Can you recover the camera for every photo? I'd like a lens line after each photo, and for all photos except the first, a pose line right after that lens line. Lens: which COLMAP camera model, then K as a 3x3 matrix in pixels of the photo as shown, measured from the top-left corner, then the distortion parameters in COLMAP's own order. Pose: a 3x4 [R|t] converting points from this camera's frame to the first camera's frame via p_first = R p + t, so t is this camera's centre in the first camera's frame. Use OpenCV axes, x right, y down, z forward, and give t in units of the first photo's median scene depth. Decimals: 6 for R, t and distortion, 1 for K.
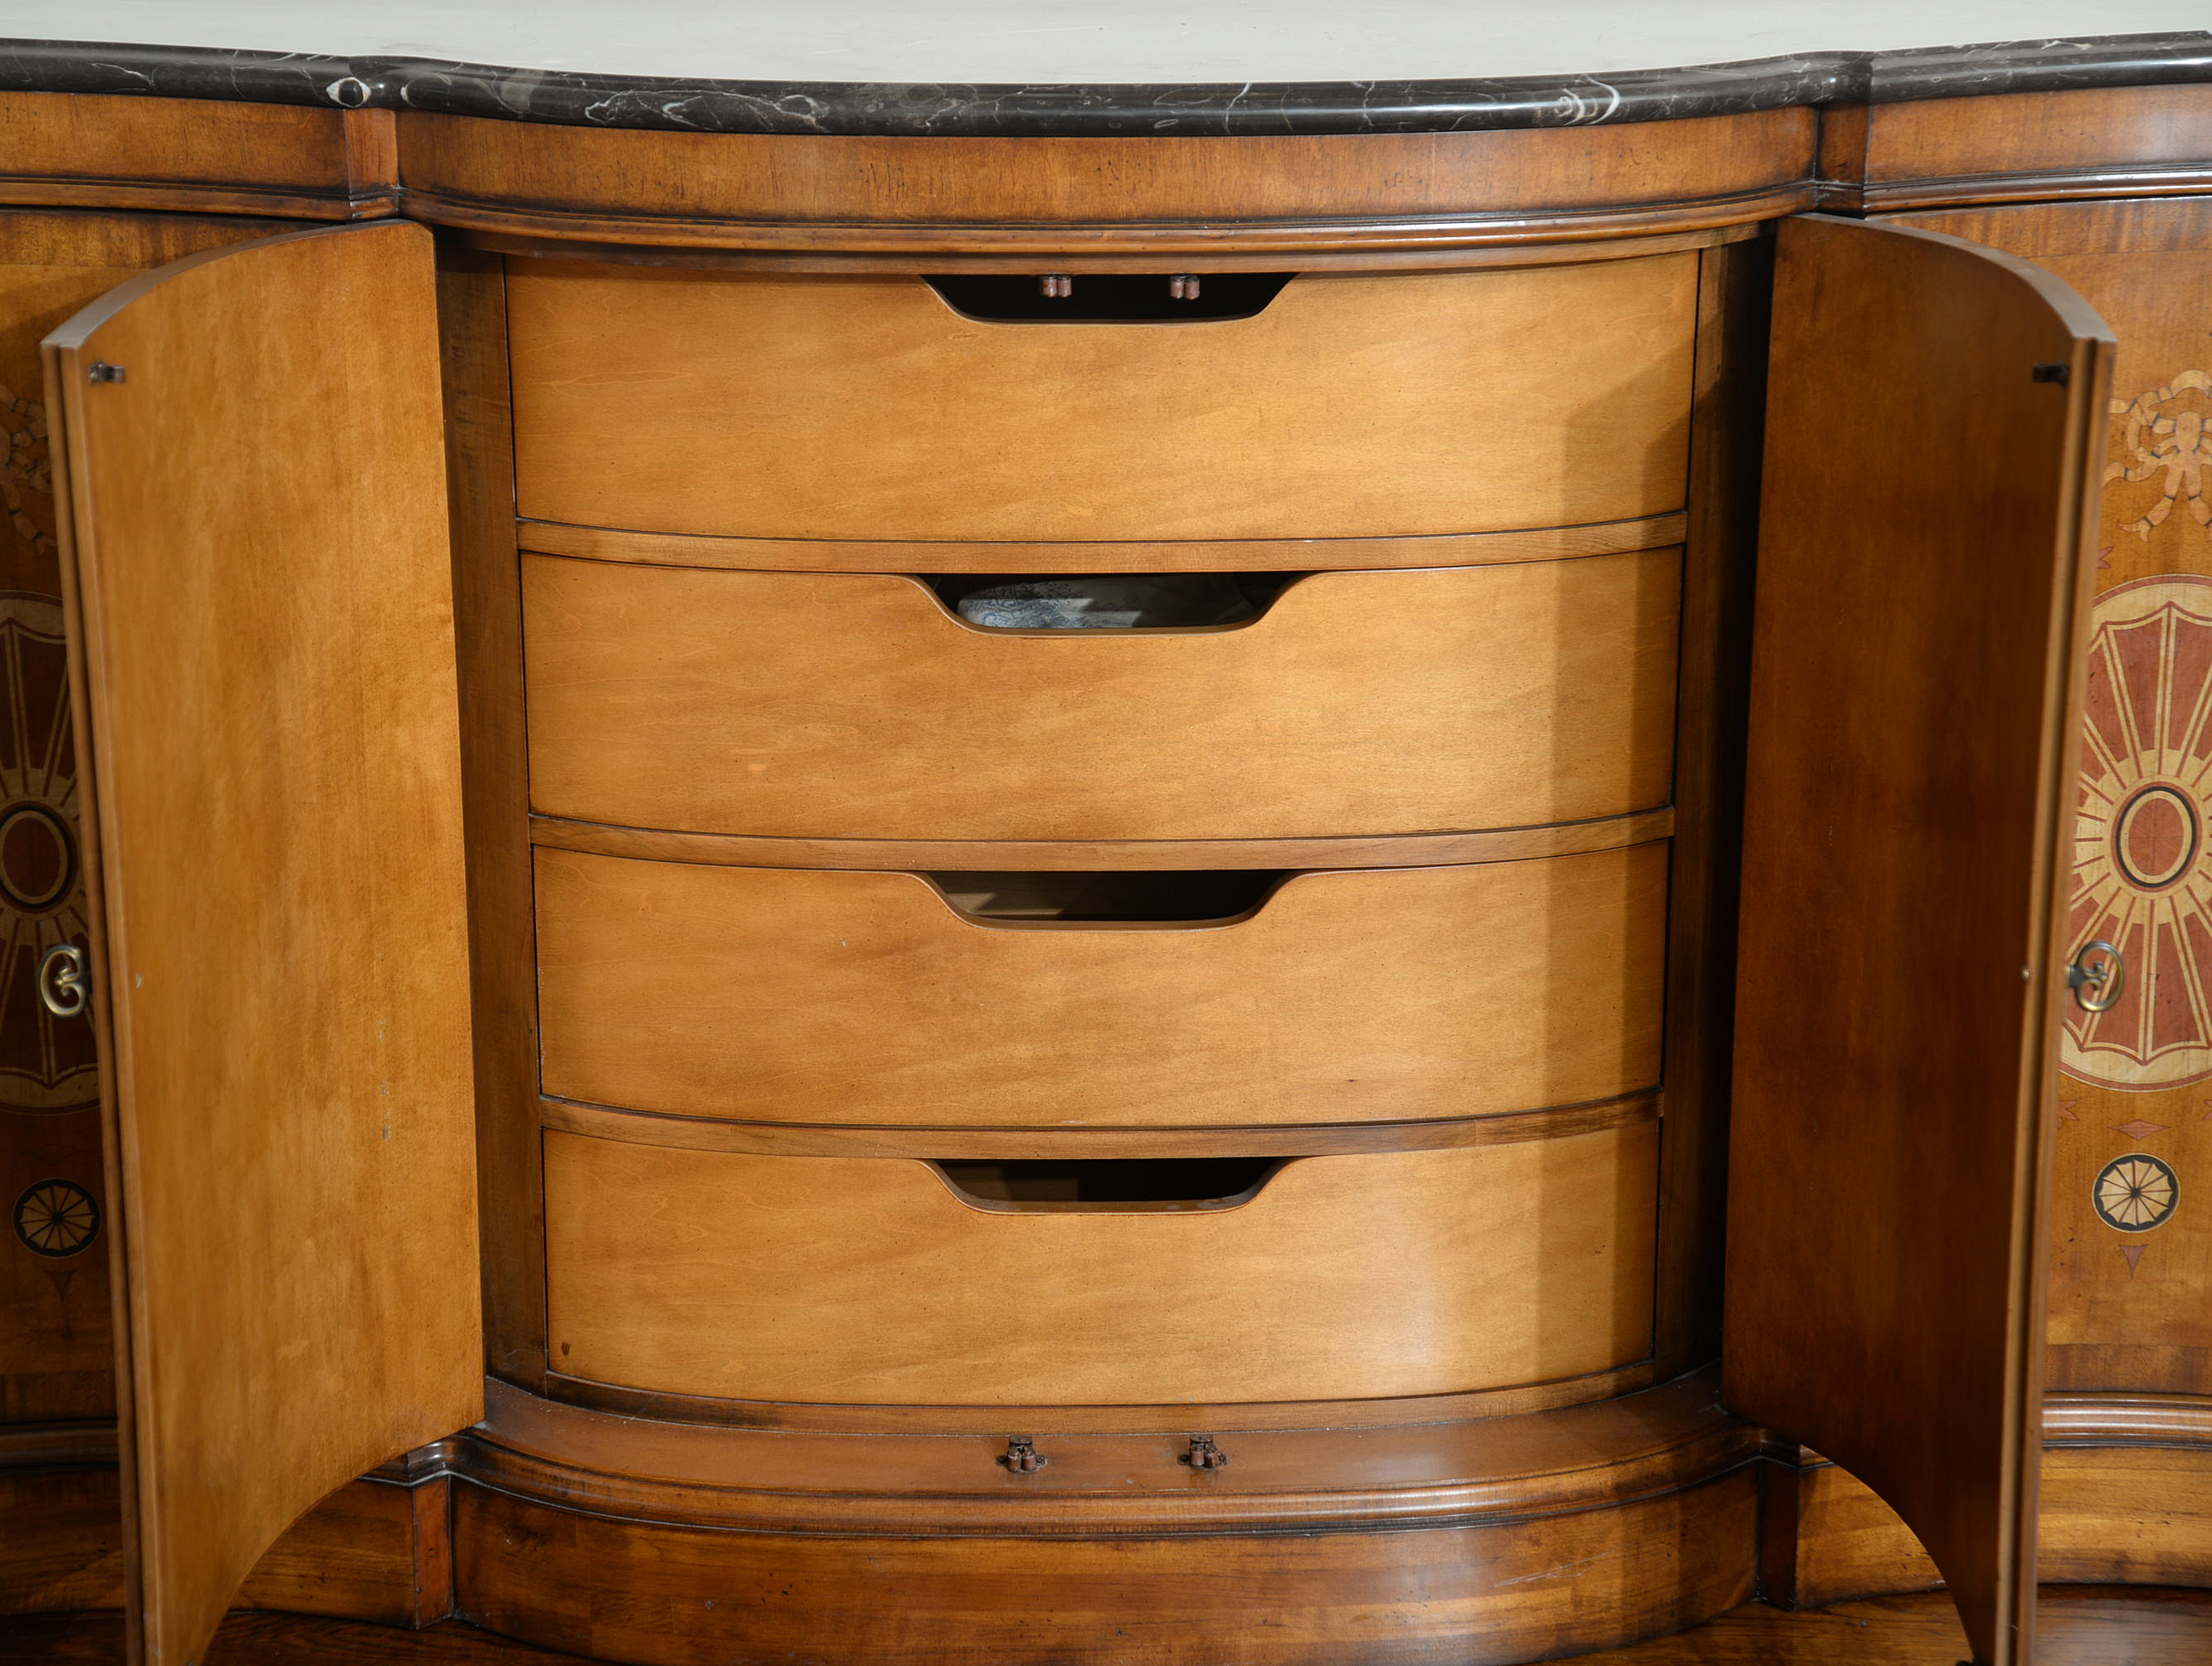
lens RADIAL K [[4051.7, 0, 1090.2], [0, 4051.7, 836.7], [0, 0, 1]] dist [0.394906, 0.059376]
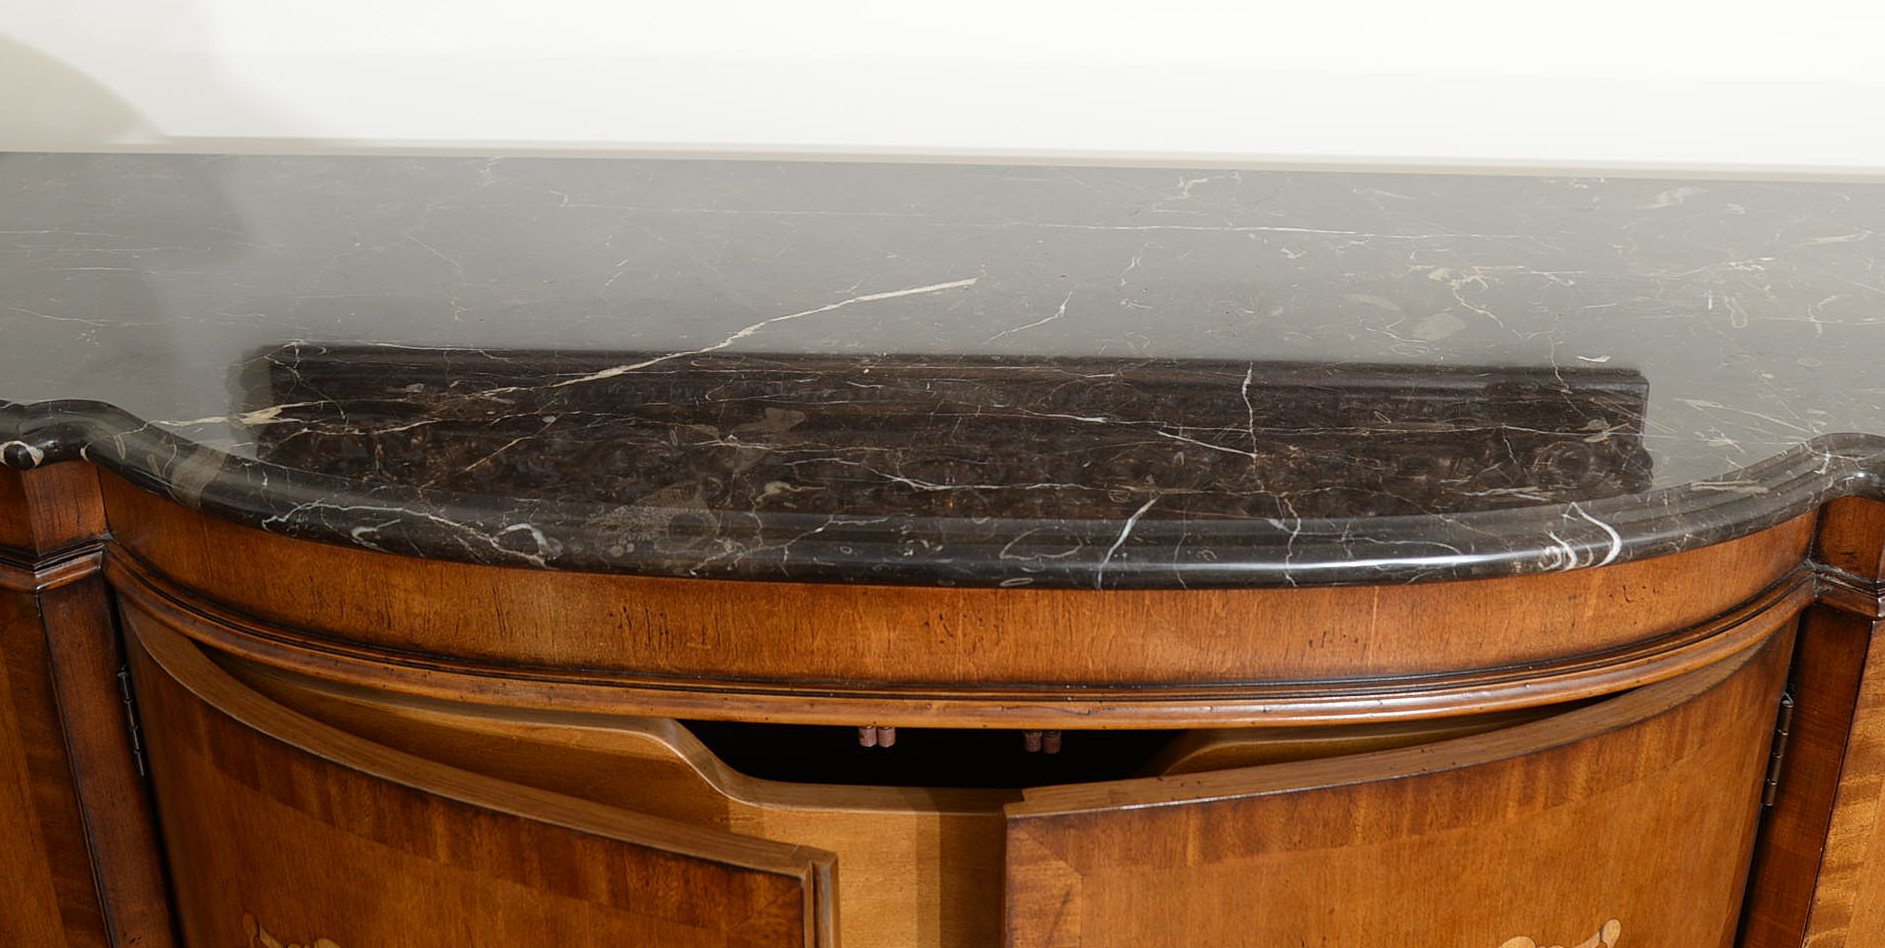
lens RADIAL K [[1915.9, 0, 1014.1], [0, 1915.9, 430.9], [0, 0, 1]] dist [-0.041048, -0.001016]
pose [[0.999510, 0.023851, -0.020266, 0.024168], [-0.021349, 0.993042, 0.115805, -0.237725], [0.022887, -0.115316, 0.993065, 0.657006]]
